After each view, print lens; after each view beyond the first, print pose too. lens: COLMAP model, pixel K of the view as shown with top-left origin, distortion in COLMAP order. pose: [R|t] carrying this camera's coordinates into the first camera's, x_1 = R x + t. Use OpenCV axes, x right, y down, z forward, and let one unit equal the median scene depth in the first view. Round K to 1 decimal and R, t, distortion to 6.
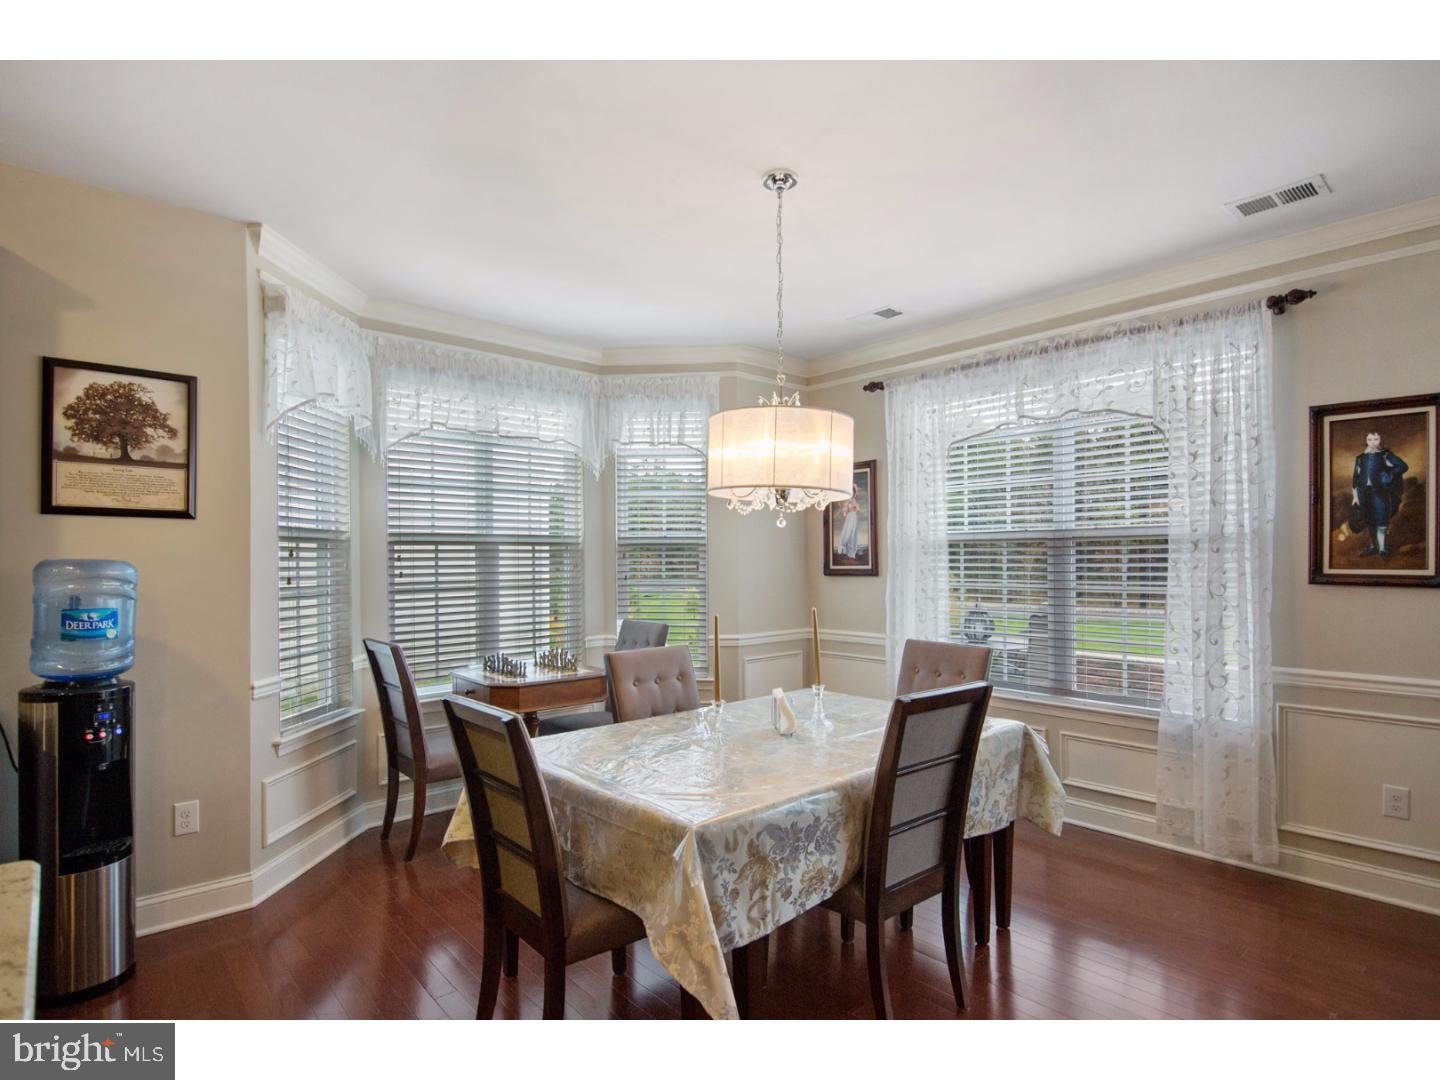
lens RADIAL K [[768.8, 0, 645.3], [0, 768.8, 561.1], [0, 0, 1]] dist [-0.012066, -0.003104]
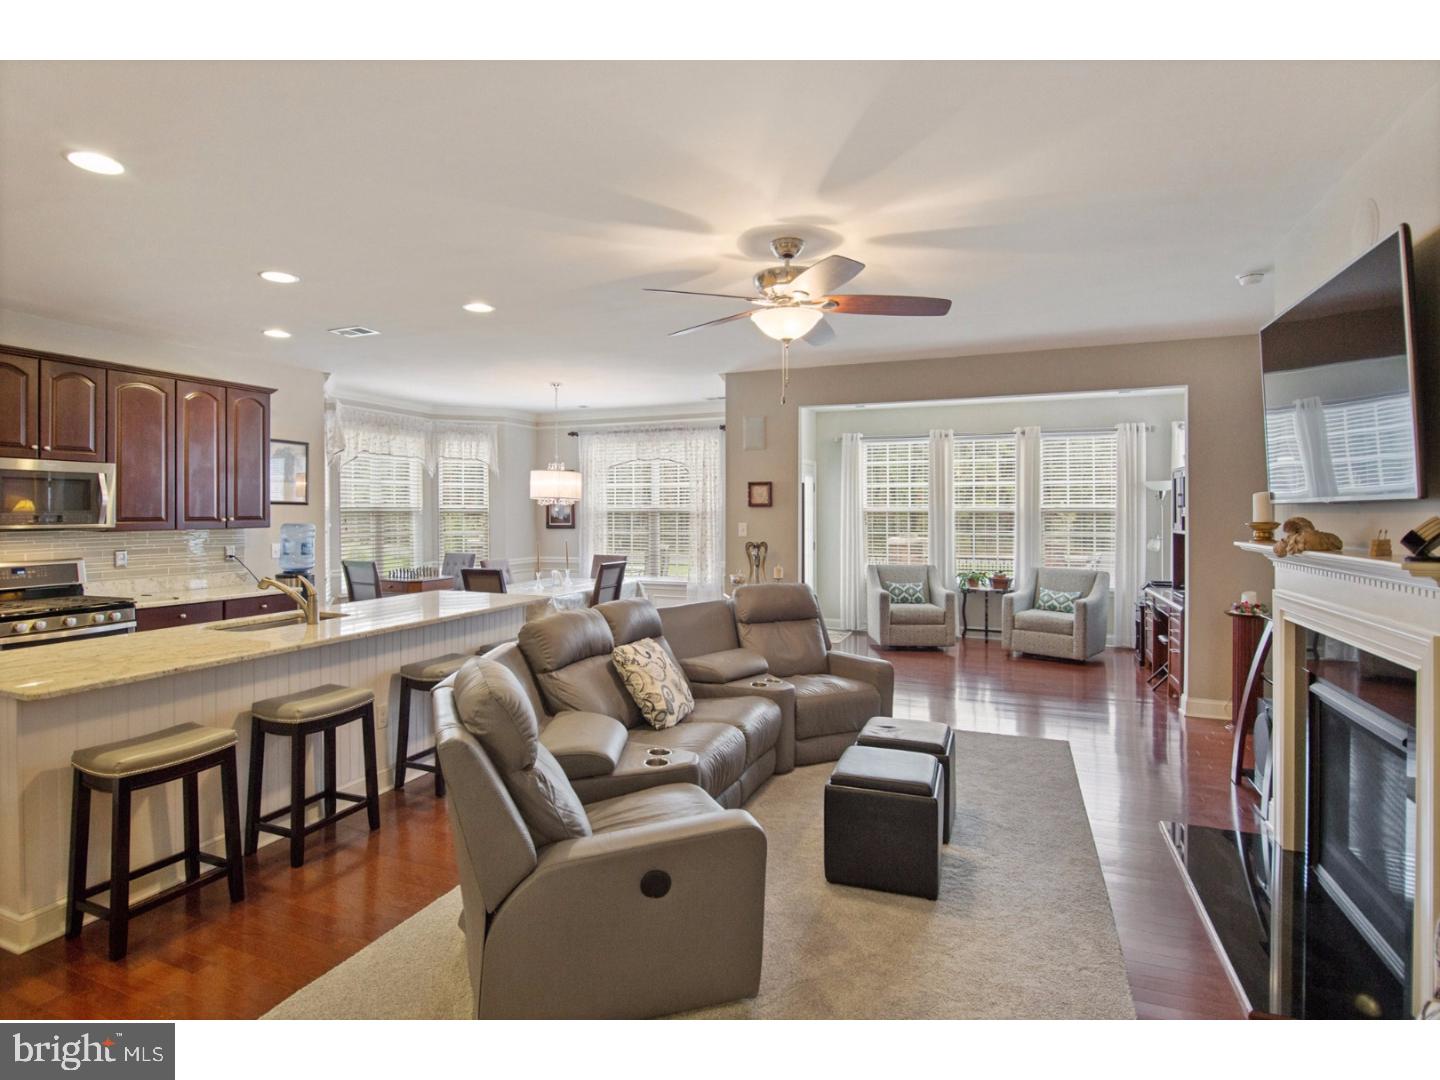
lens RADIAL K [[768.8, 0, 650.8], [0, 768.8, 514.7], [0, 0, 1]] dist [-0.012066, -0.003104]
pose [[0.899360, 0.000719, 0.437209, -0.469701], [-0.001051, 0.999999, 0.000518, -0.020737], [-0.437208, -0.000925, 0.899360, -1.057807]]
